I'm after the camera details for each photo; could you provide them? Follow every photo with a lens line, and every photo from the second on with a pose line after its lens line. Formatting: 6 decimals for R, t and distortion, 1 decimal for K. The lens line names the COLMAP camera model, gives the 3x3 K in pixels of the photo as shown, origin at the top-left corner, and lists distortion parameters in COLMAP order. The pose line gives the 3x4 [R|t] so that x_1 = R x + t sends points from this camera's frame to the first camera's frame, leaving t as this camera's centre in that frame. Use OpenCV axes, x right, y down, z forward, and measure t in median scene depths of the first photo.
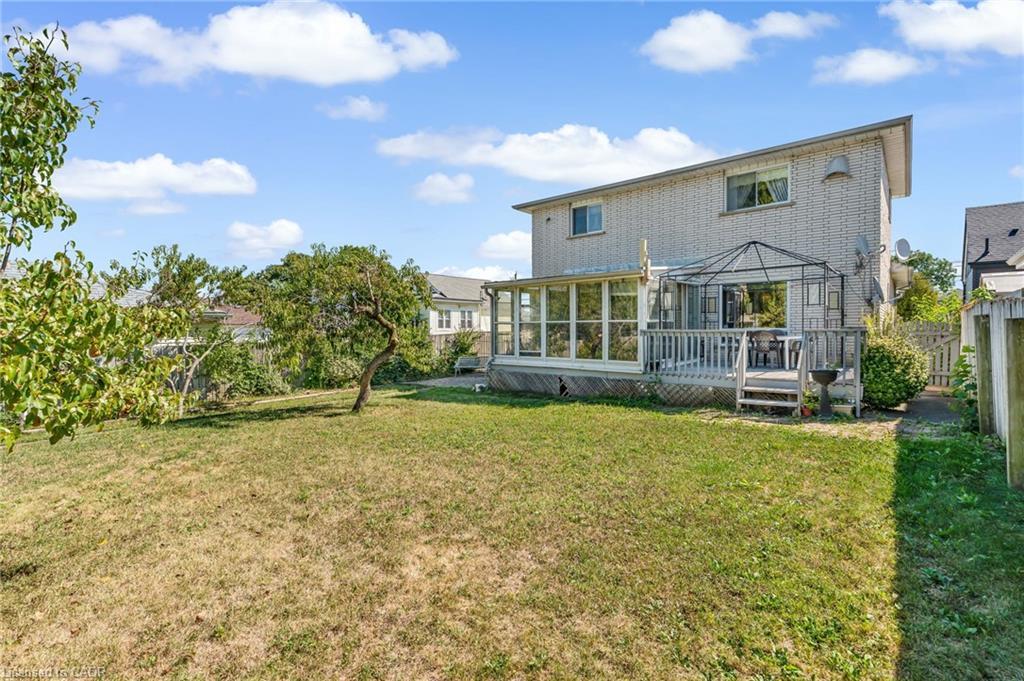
lens RADIAL K [[462.5, 0, 512.0], [0, 462.5, 340.5], [0, 0, 1]] dist [-0.010645, 0.007304]
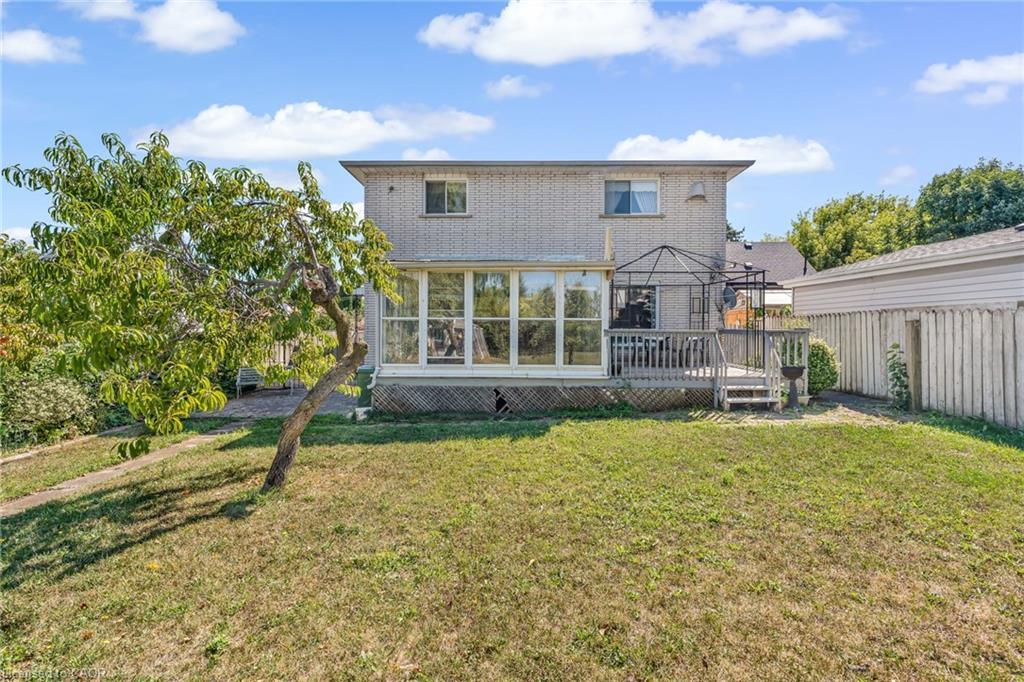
lens RADIAL K [[462.5, 0, 512.0], [0, 462.5, 341.0], [0, 0, 1]] dist [-0.010645, 0.007304]
pose [[0.774726, -0.008343, 0.632242, -0.368804], [0.008091, 0.999962, 0.003281, -0.005046], [-0.632246, 0.002574, 0.774764, 0.369642]]
